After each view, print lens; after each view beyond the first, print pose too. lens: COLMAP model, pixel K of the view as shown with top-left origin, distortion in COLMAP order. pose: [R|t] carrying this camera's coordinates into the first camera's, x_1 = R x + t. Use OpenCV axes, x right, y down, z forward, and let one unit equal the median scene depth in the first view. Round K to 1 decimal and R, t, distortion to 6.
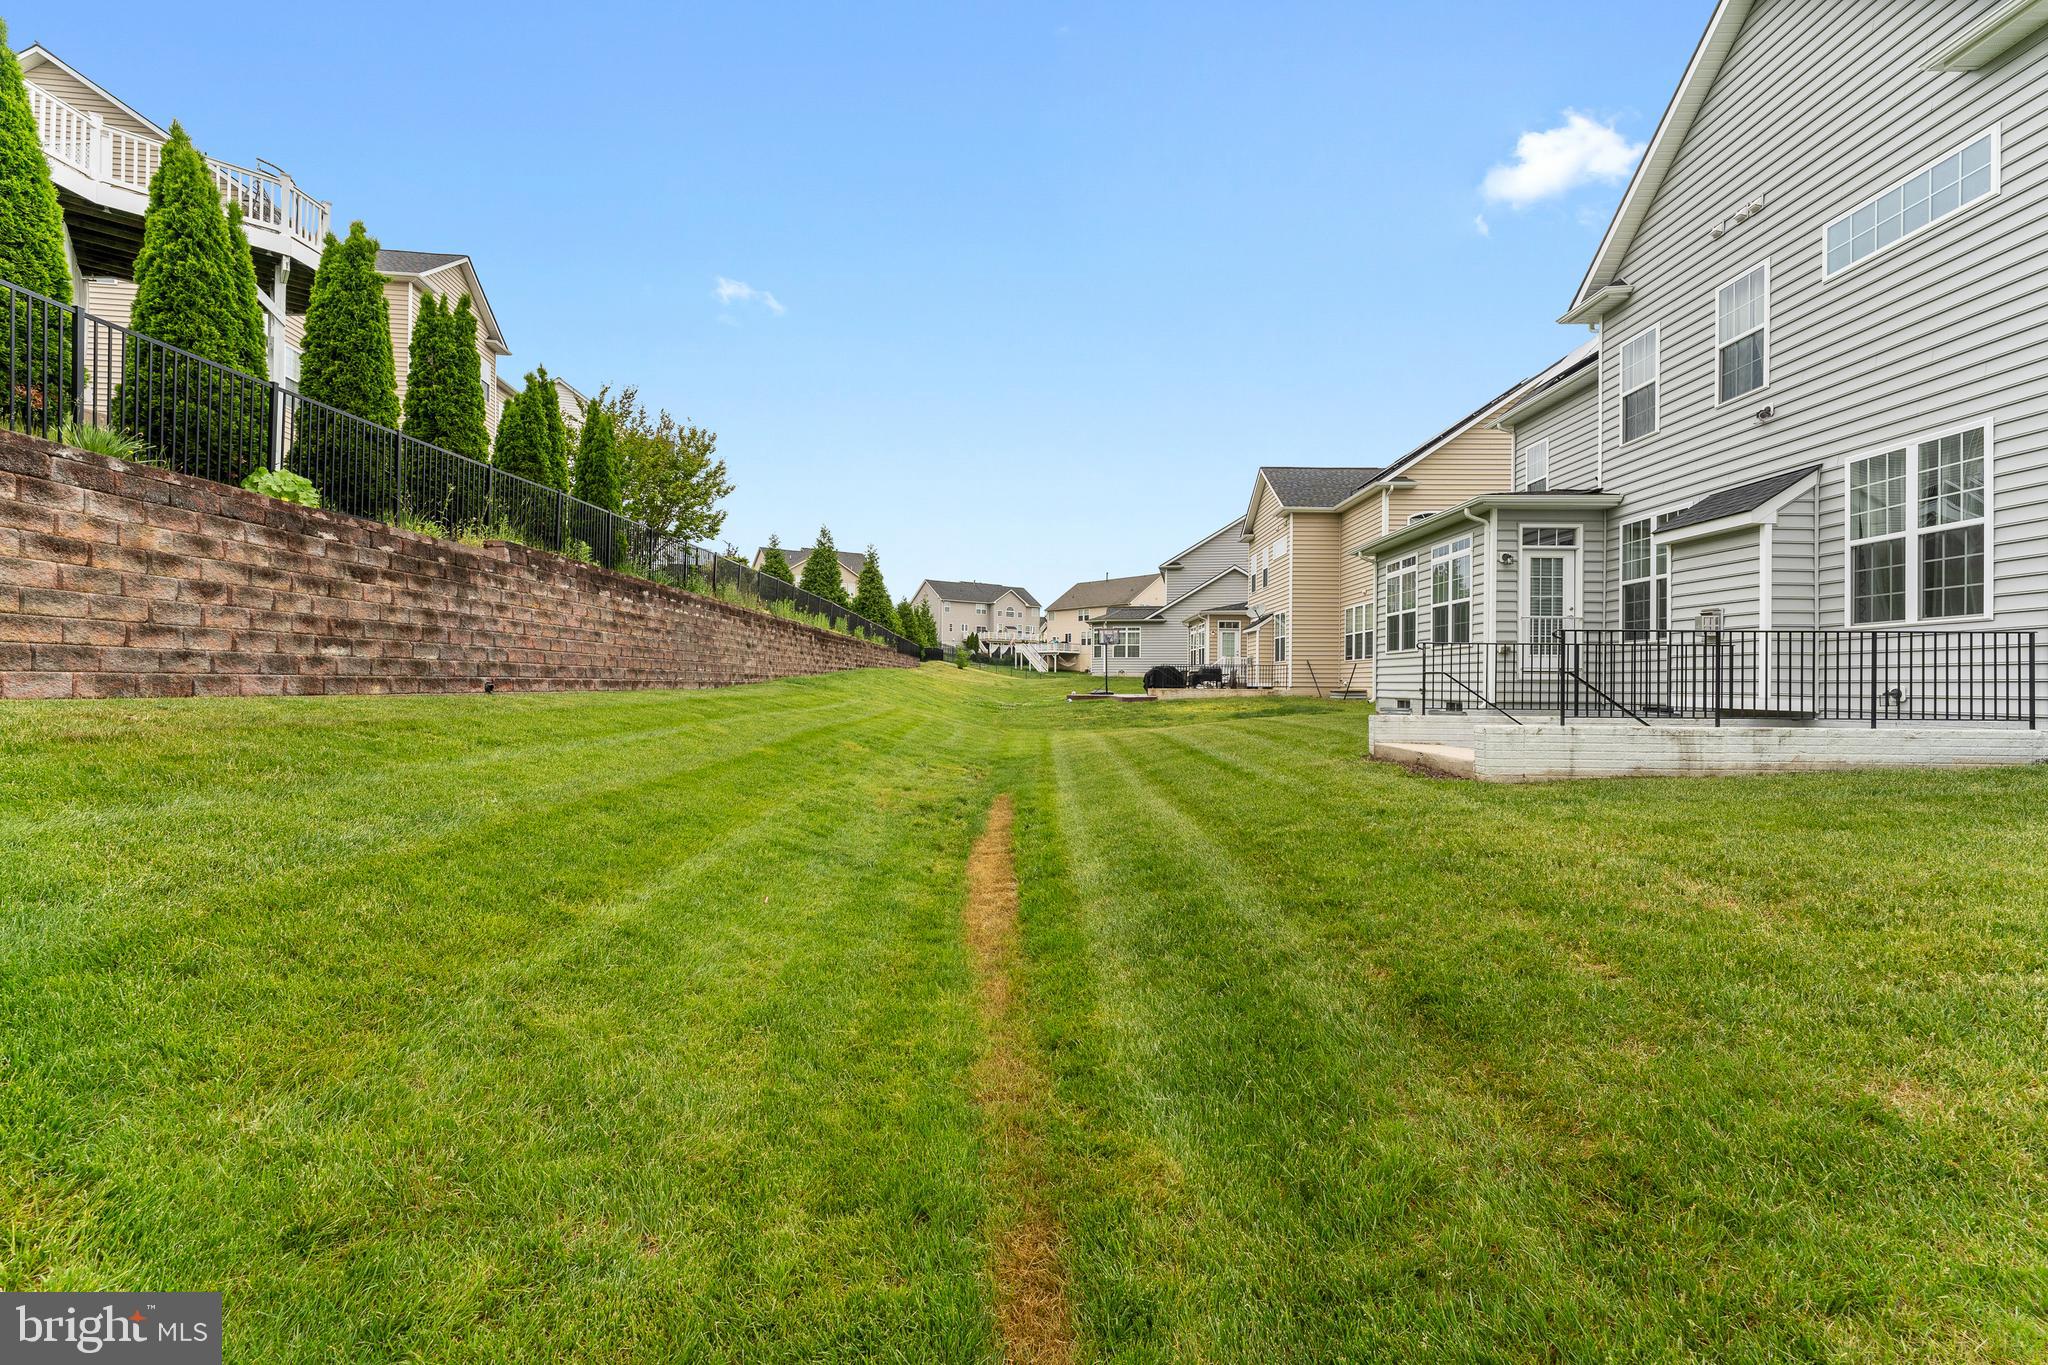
lens RADIAL K [[880.7, 0, 1033.2], [0, 880.7, 680.5], [0, 0, 1]] dist [0.007567, -0.001287]
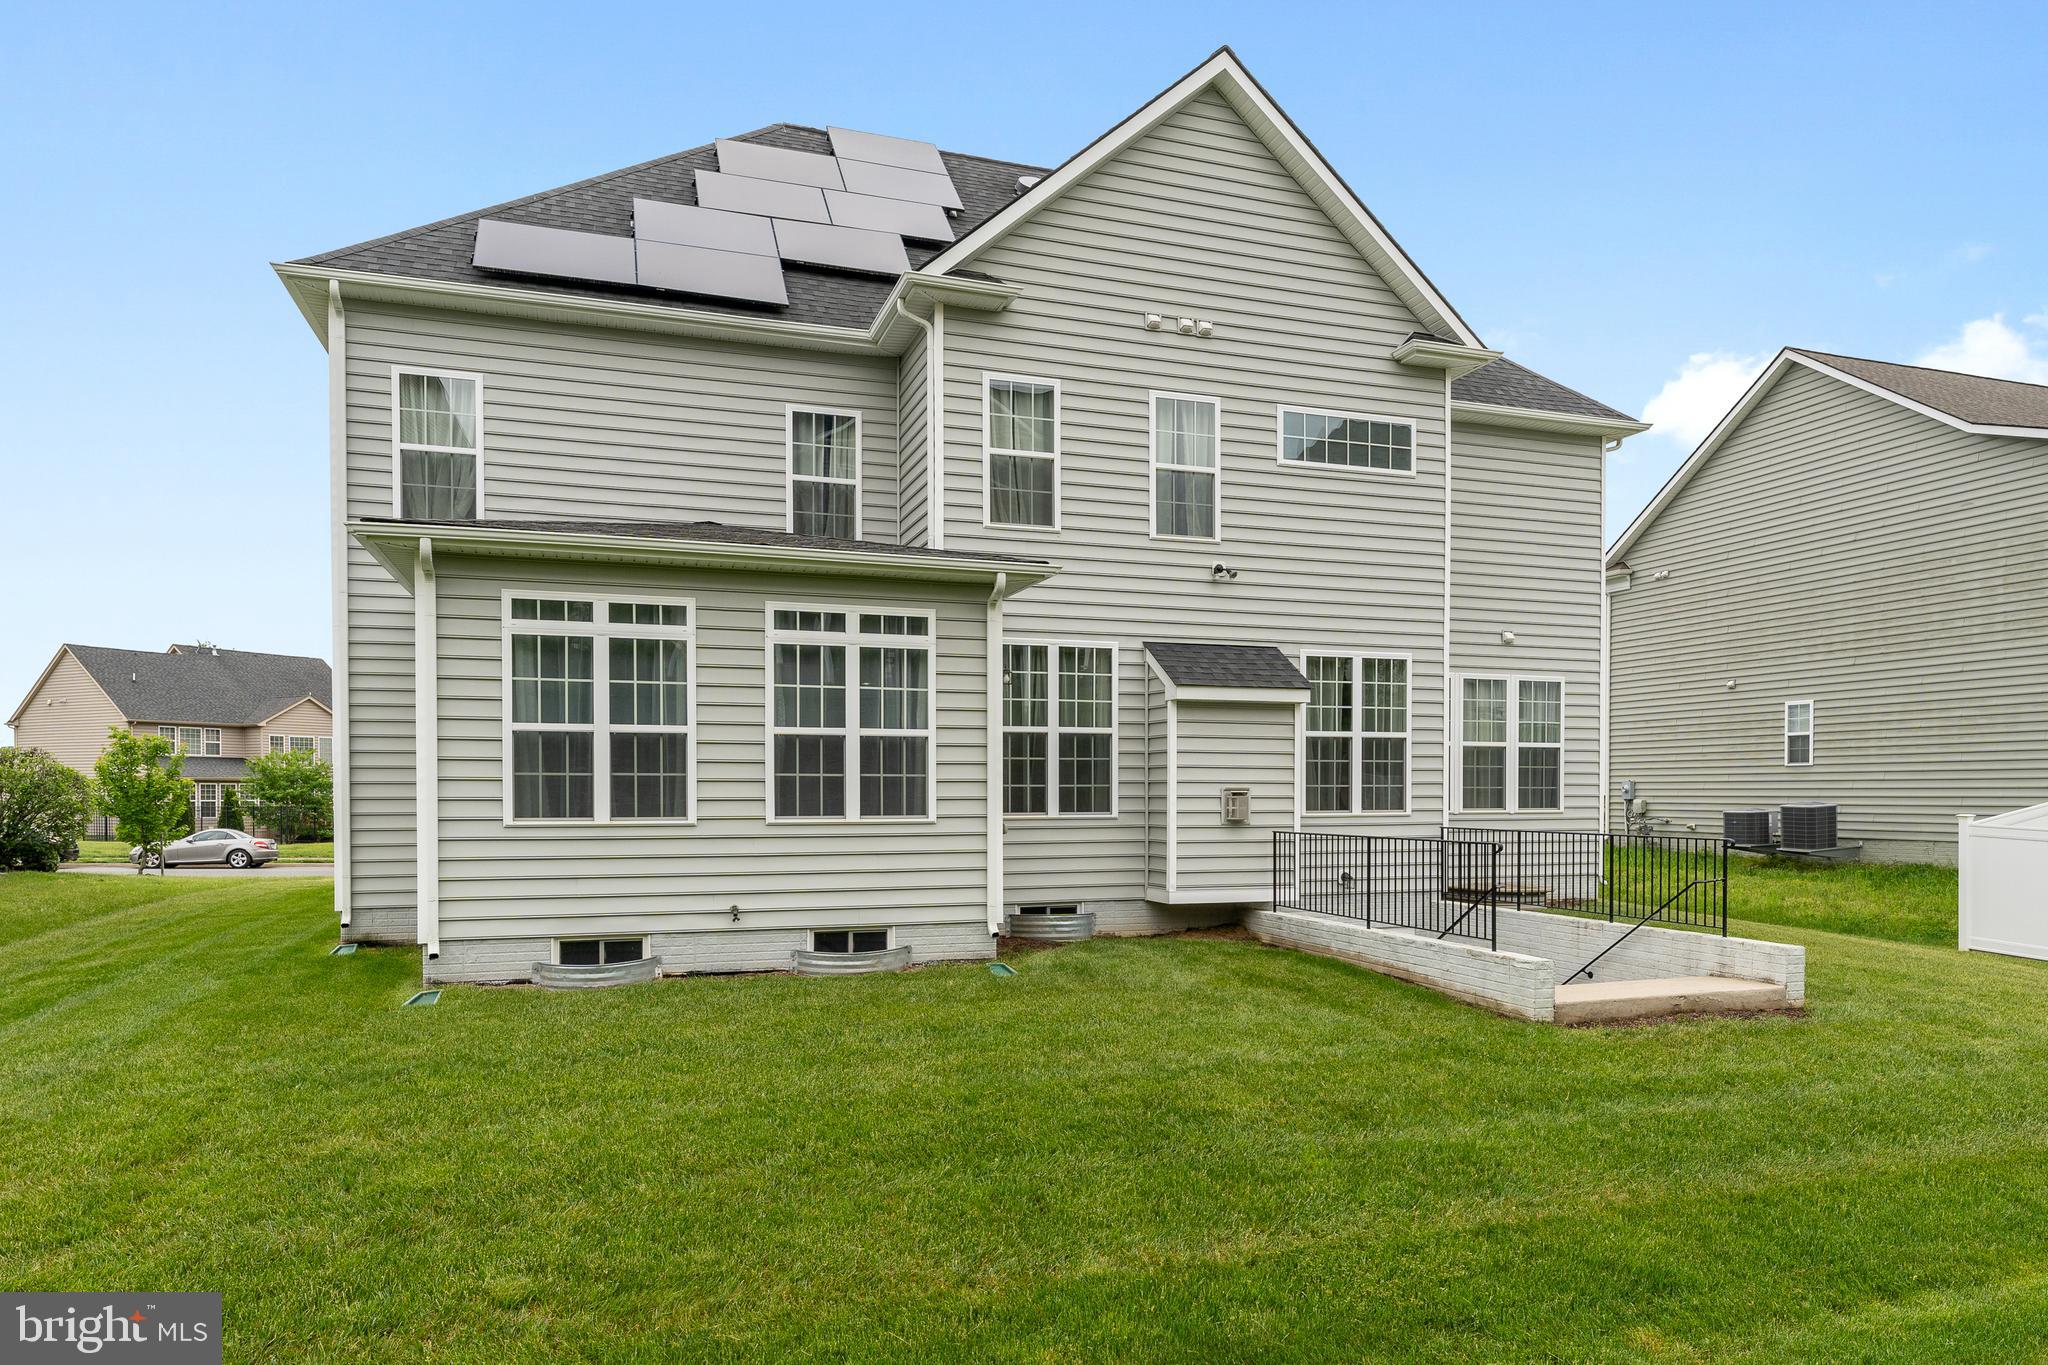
lens RADIAL K [[1302.5, 0, 1055.8], [0, 1302.5, 817.2], [0, 0, 1]] dist [-0.006204, 0.002012]
pose [[-0.341797, -0.023638, 0.939476, -0.363462], [-0.006525, 0.999719, 0.022780, -0.080003], [-0.939751, 0.001656, -0.341856, 1.600561]]
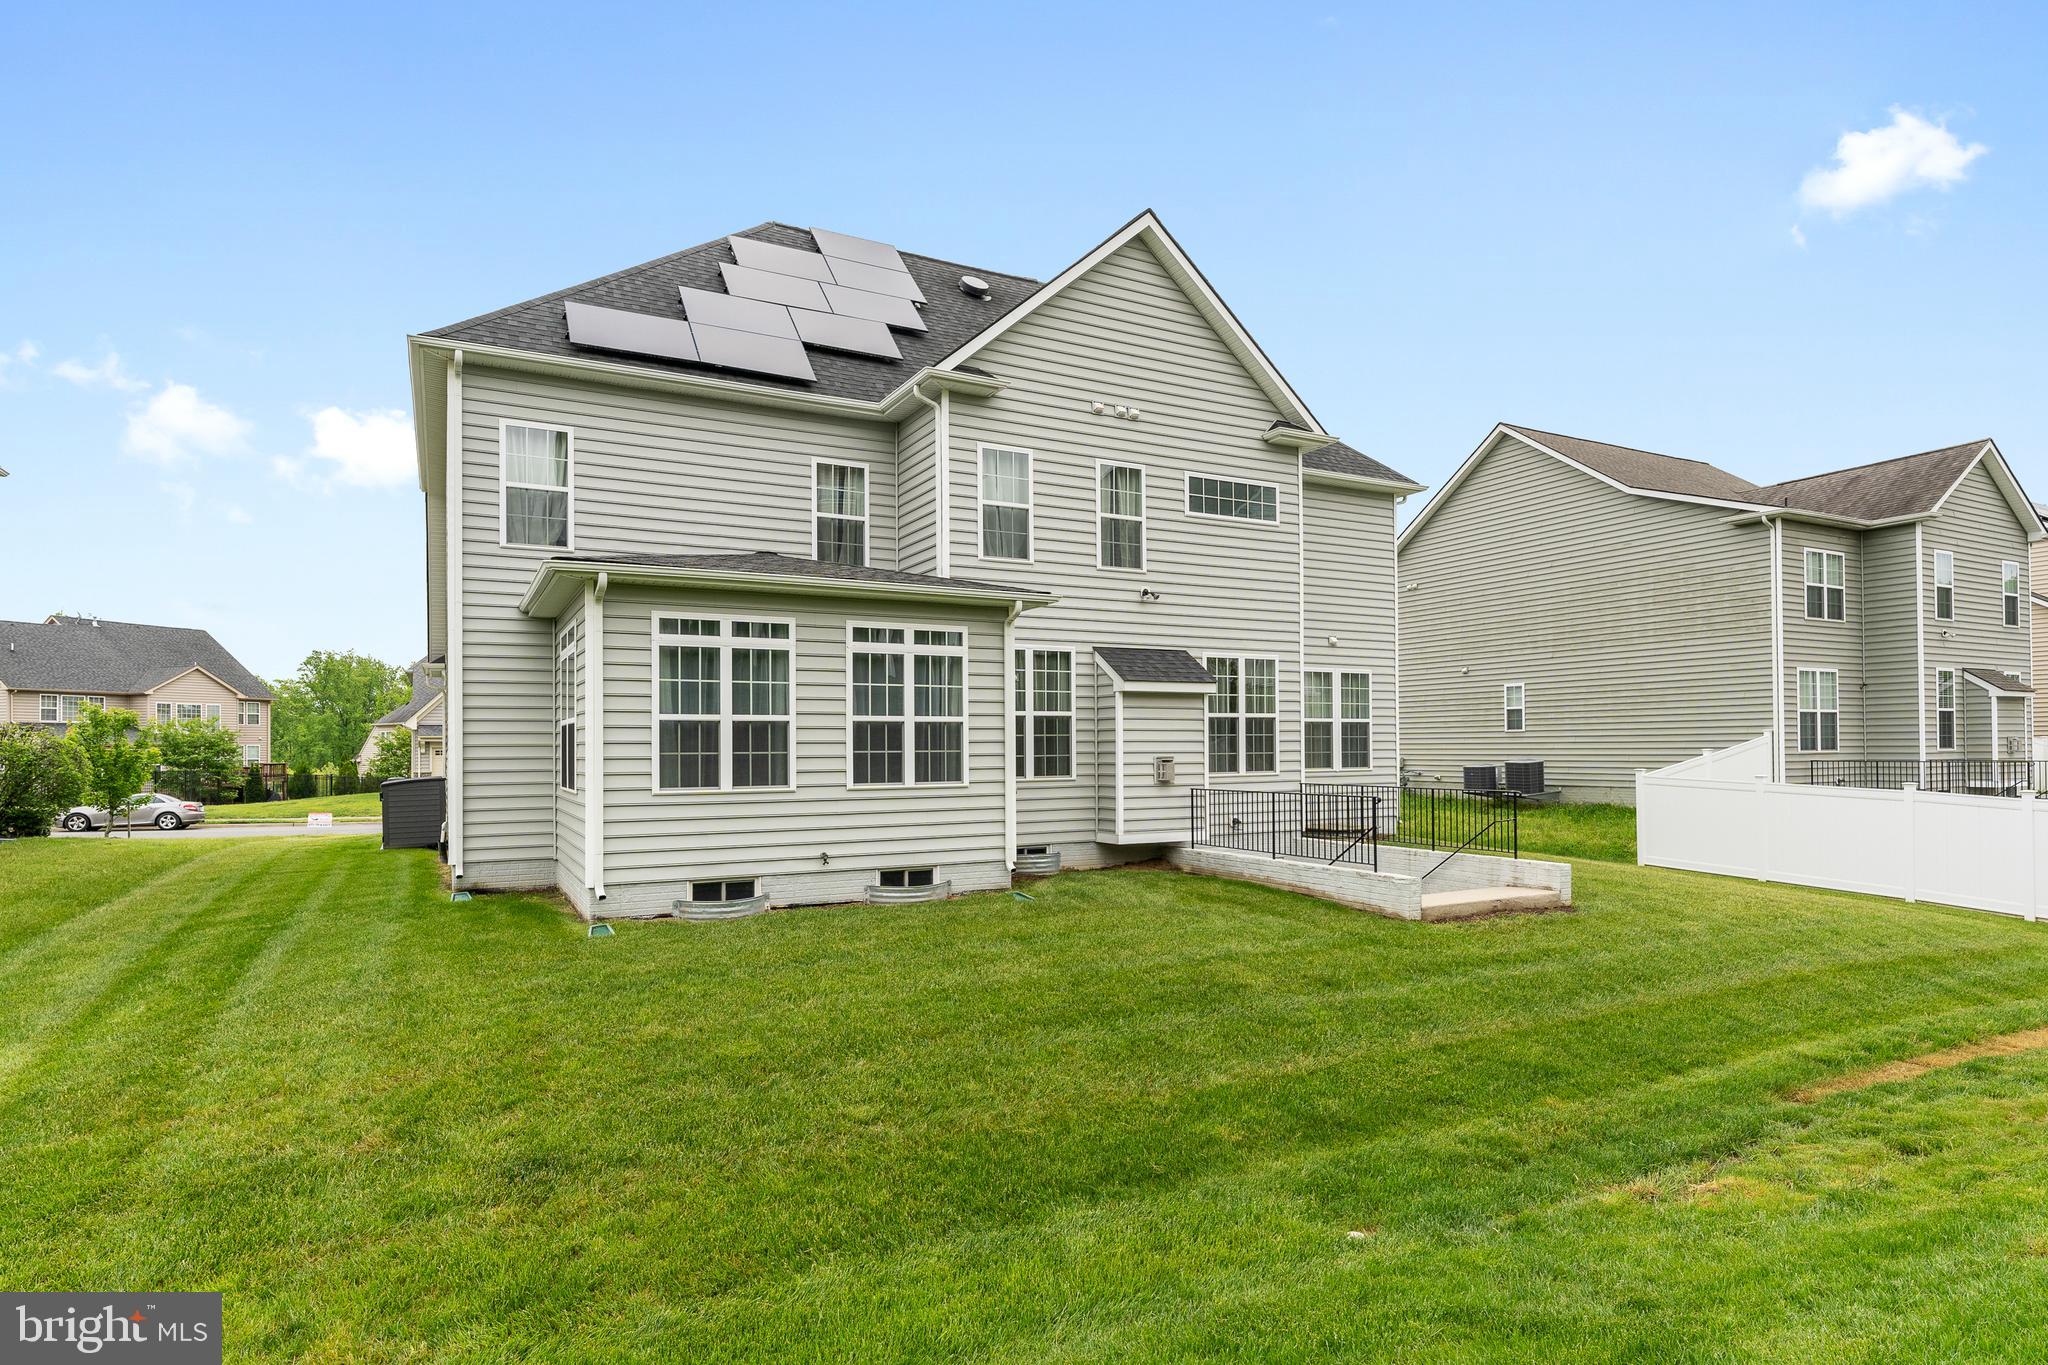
lens RADIAL K [[1126.2, 0, 1072.9], [0, 1126.2, 732.6], [0, 0, 1]] dist [-0.004560, 0.002233]
pose [[-0.501087, 0.009387, 0.865346, -0.442690], [-0.000464, 0.999938, -0.011116, -0.095580], [-0.865397, -0.005972, -0.501051, 1.841215]]
